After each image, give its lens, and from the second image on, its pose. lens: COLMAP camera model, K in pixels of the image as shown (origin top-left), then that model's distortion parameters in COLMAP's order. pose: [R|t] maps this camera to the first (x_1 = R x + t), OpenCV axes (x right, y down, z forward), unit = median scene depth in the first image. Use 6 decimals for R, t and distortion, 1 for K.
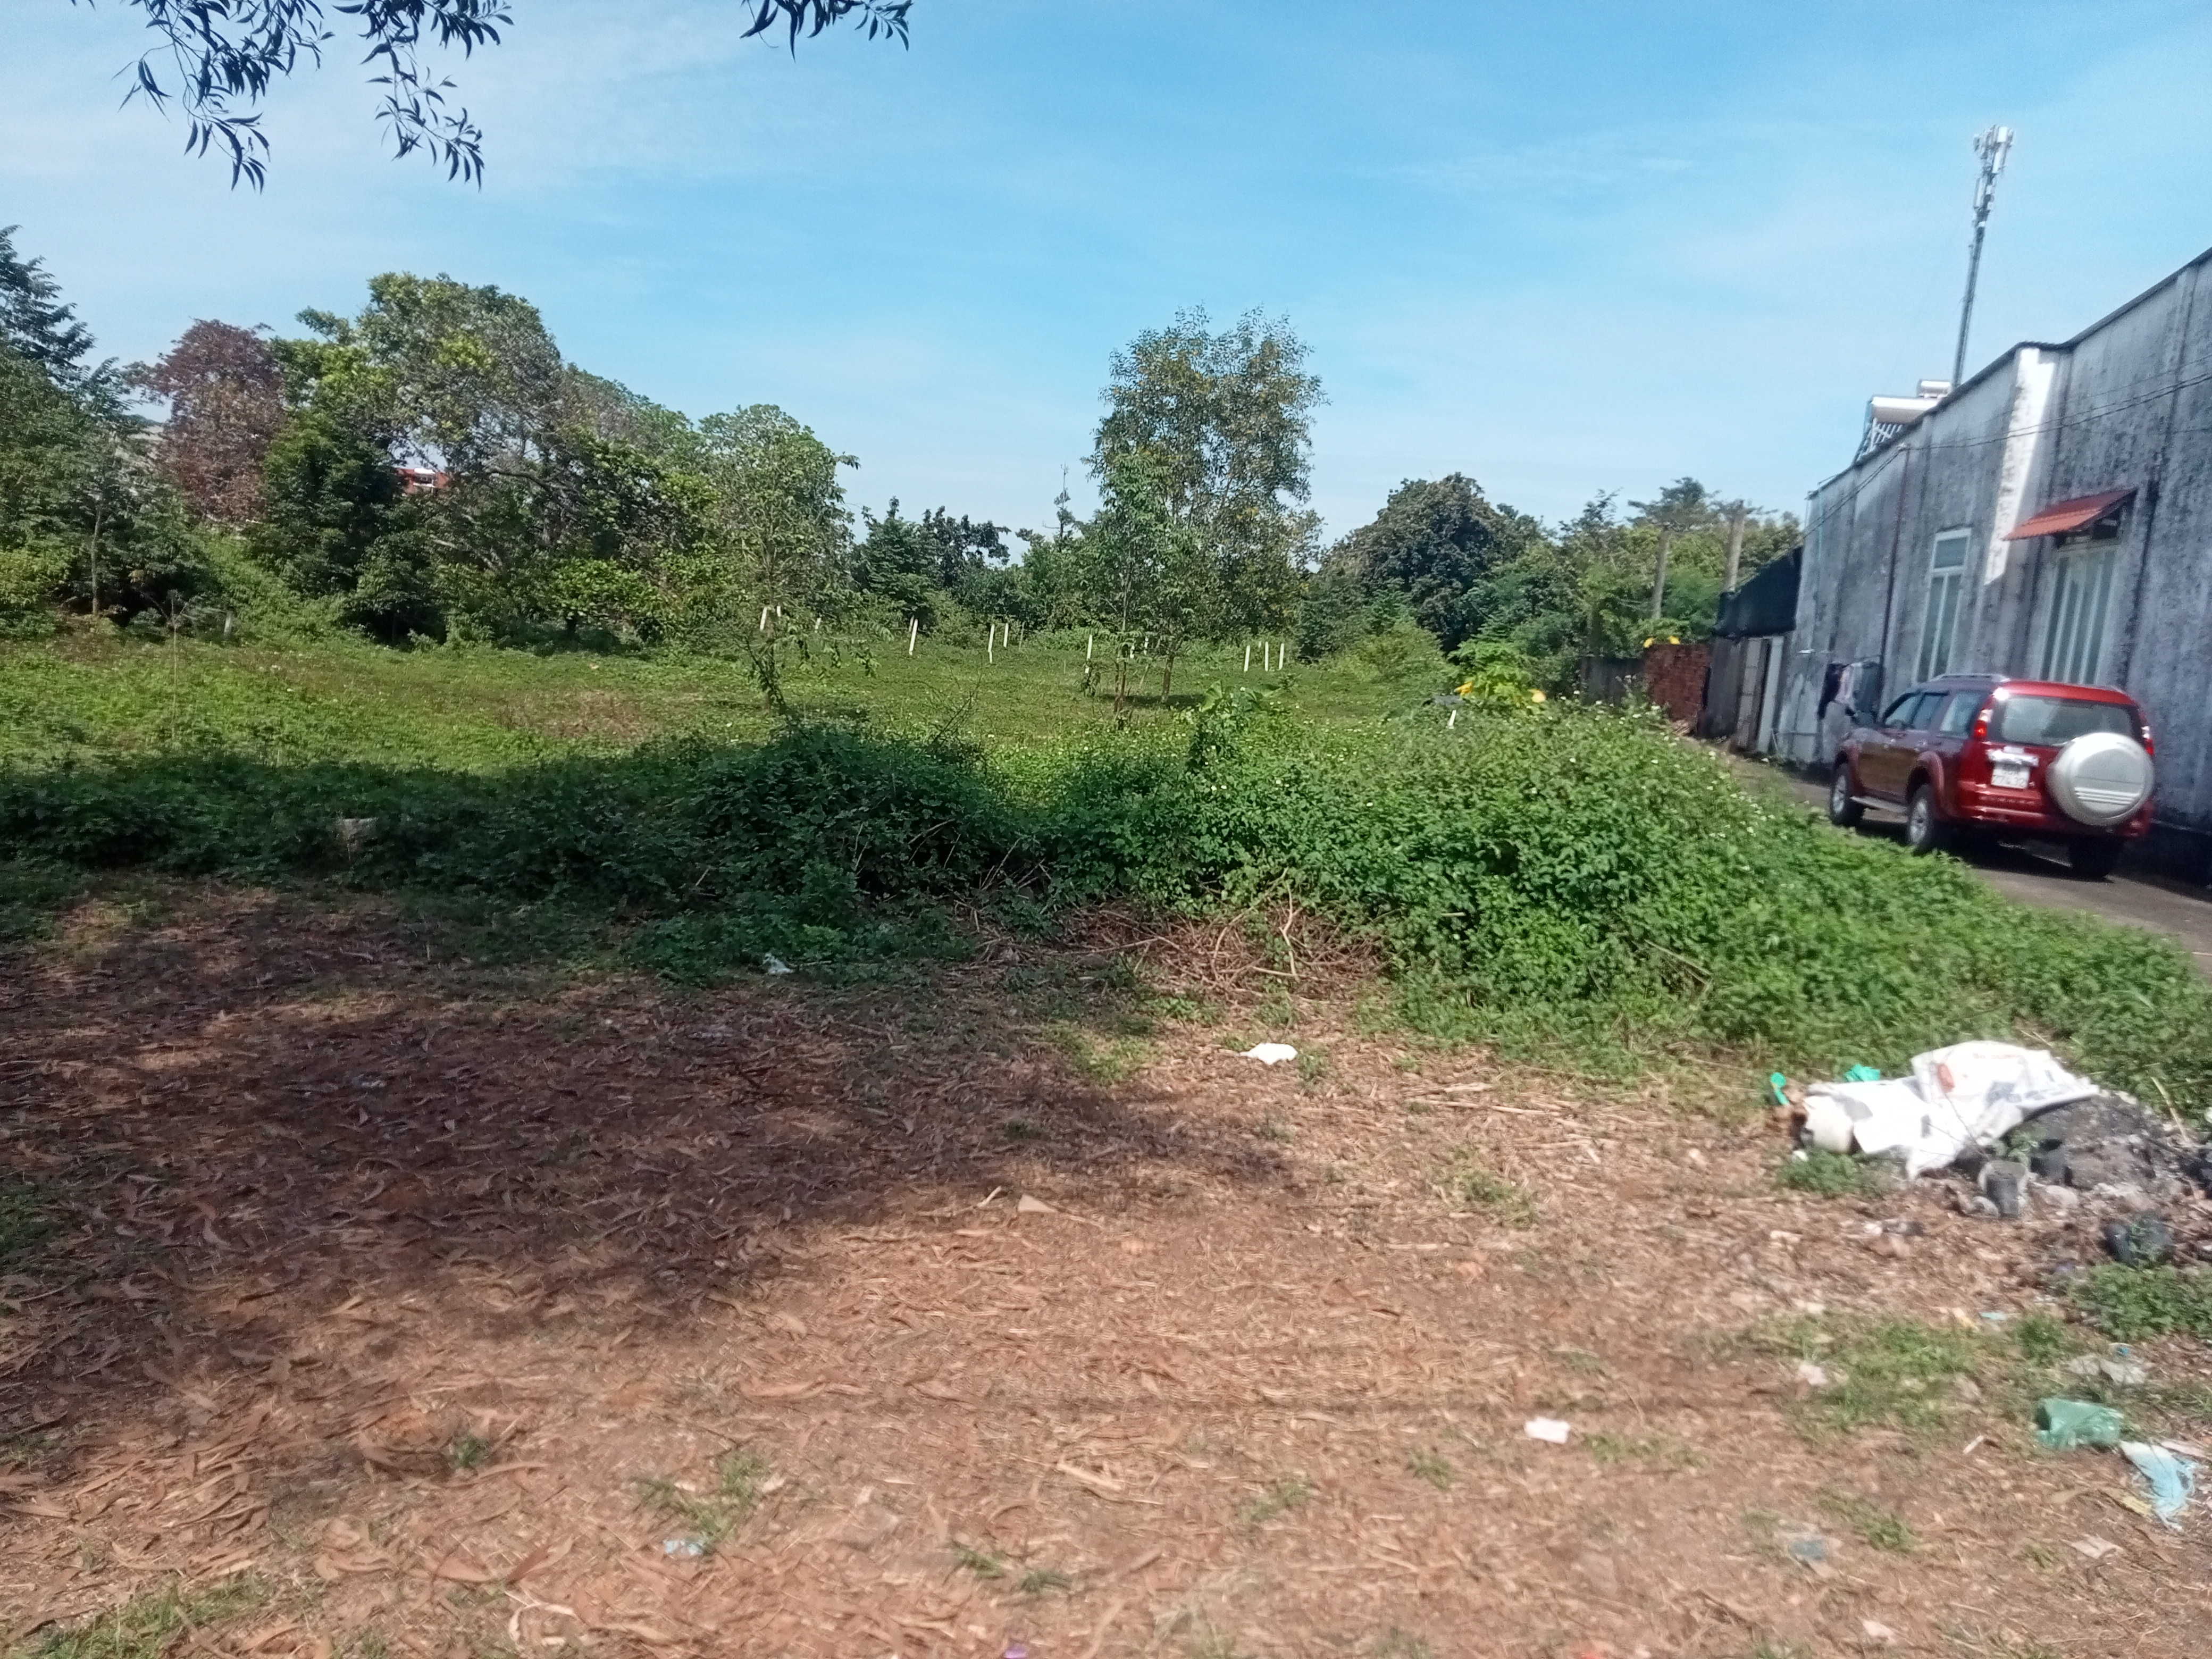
lens RADIAL K [[1790.2, 0, 1106.0], [0, 1790.2, 829.5], [0, 0, 1]] dist [0.000932, 0.001910]
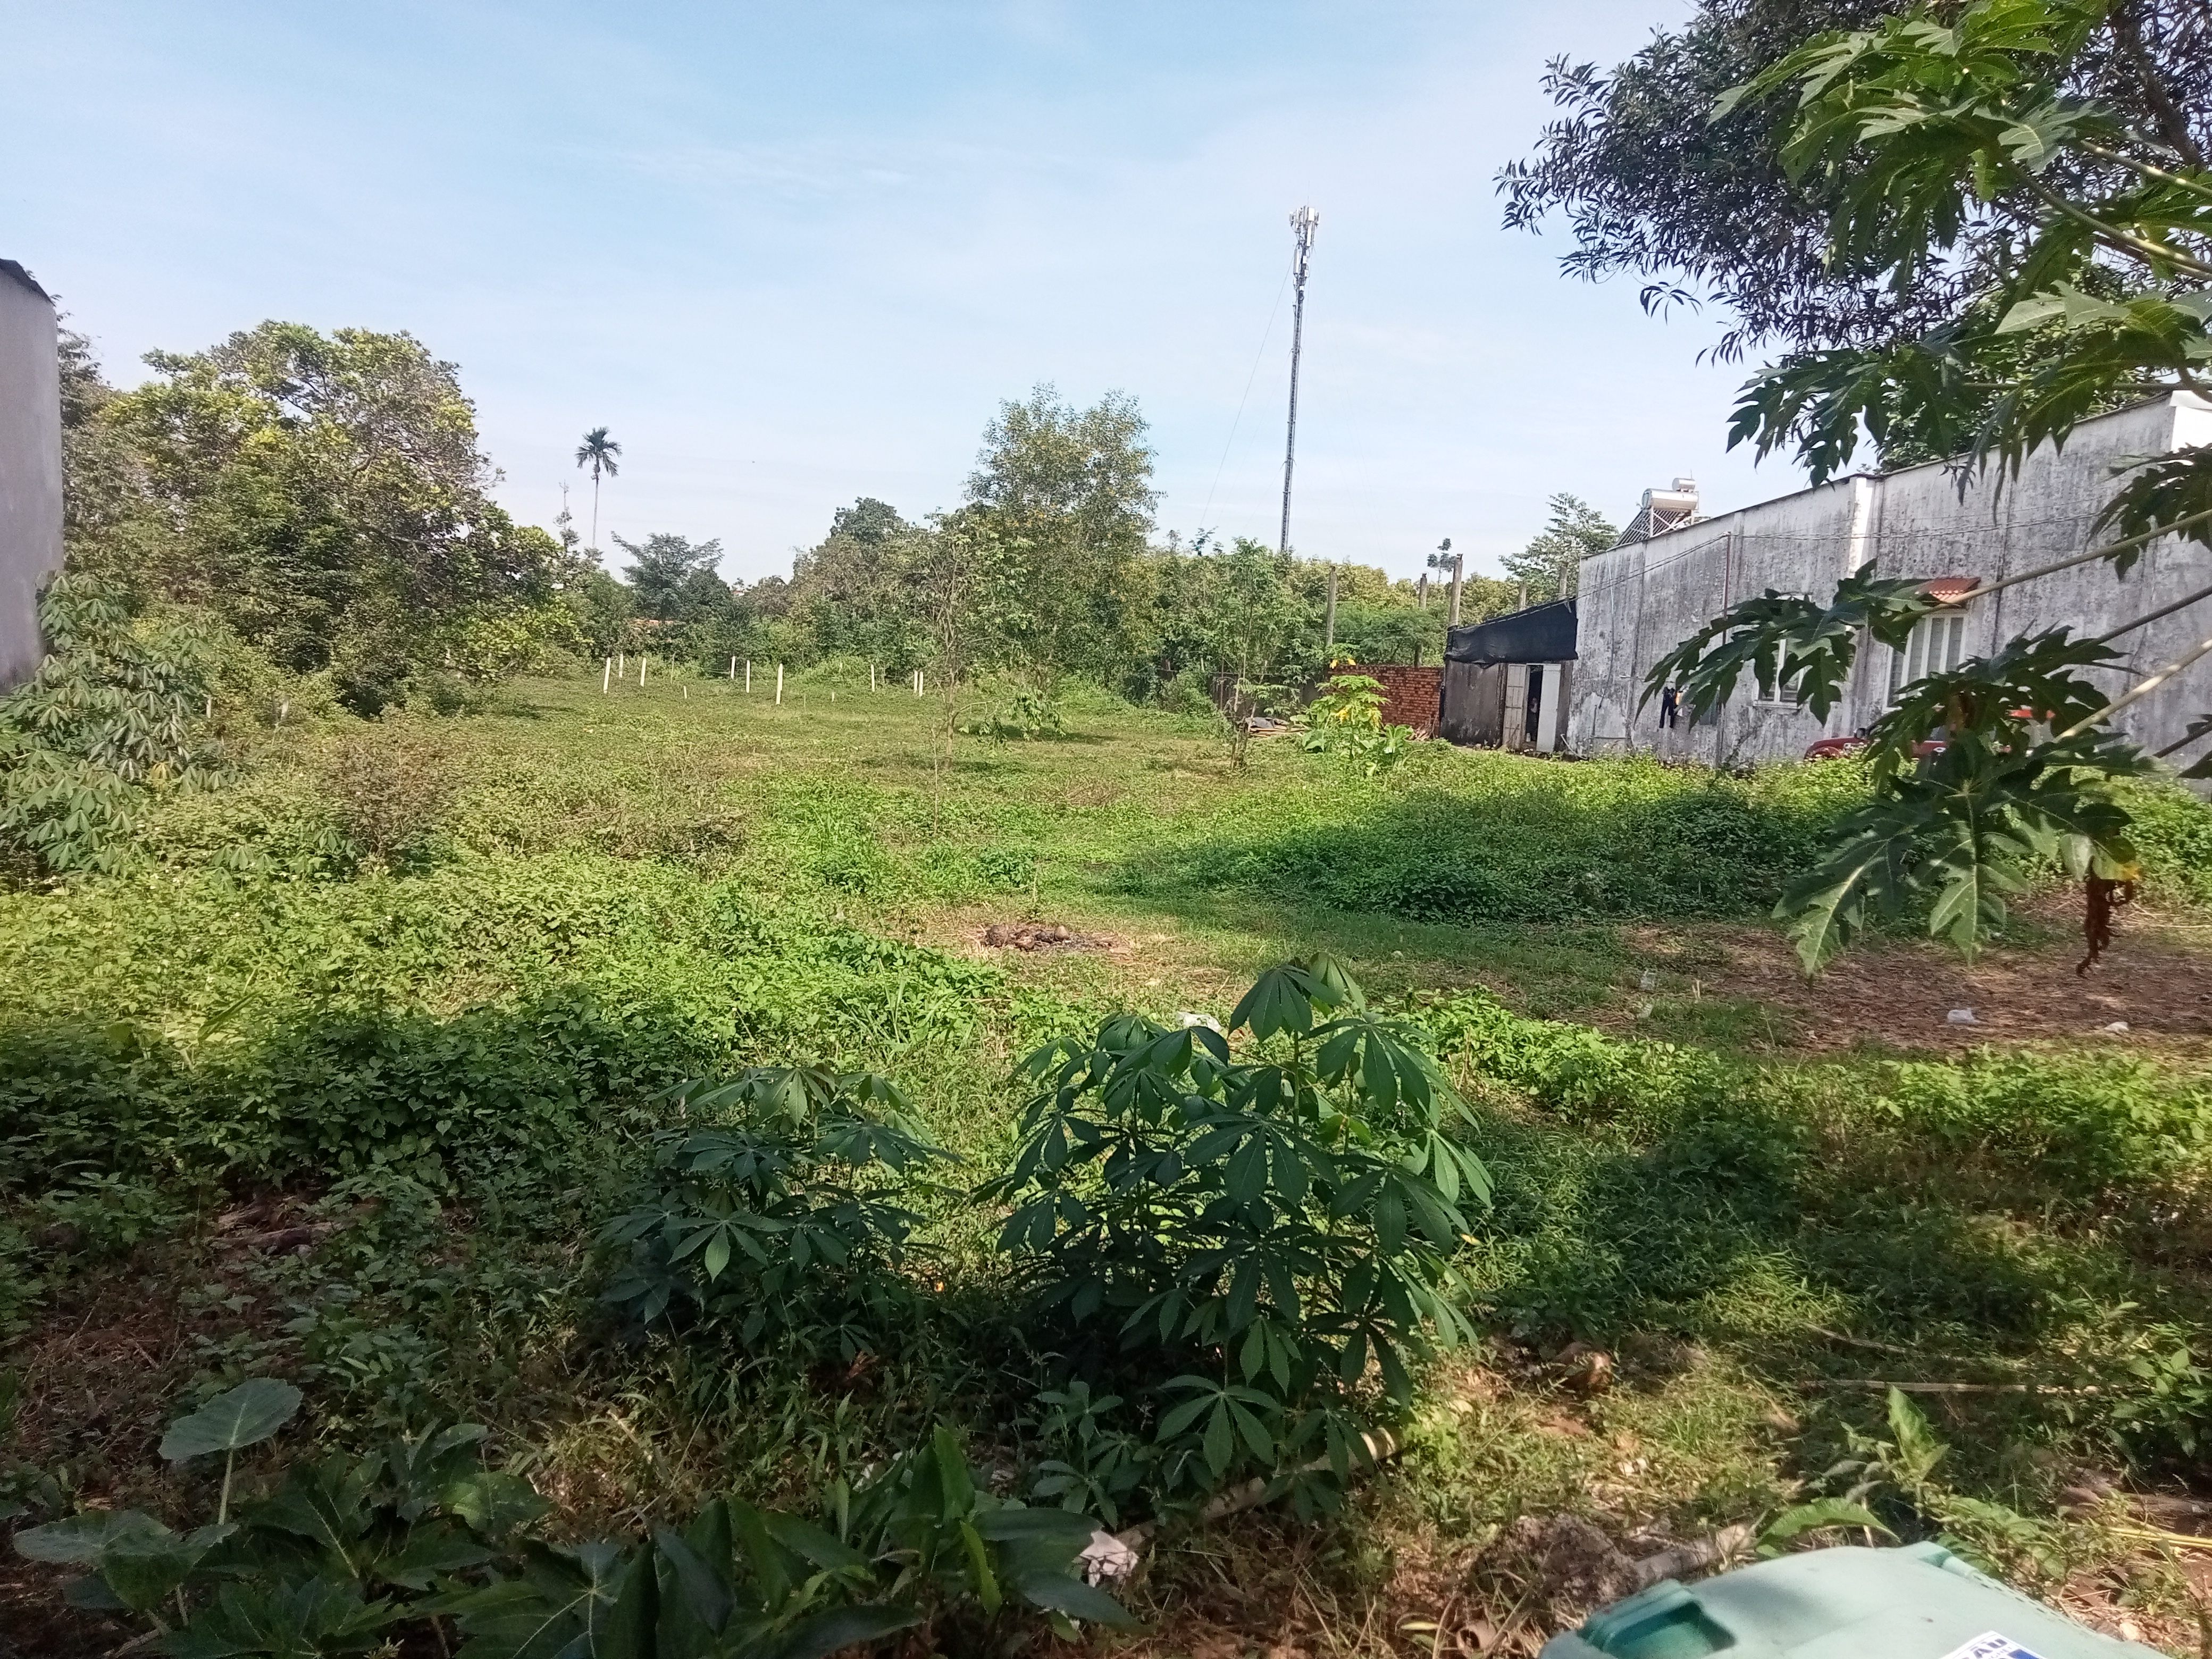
lens RADIAL K [[1790.2, 0, 1106.0], [0, 1790.2, 829.5], [0, 0, 1]] dist [0.000932, 0.001910]
pose [[0.895295, -0.073075, 0.439440, -0.437504], [0.069928, 0.997278, 0.023370, -0.034622], [-0.439951, 0.009806, 0.897968, -0.031279]]
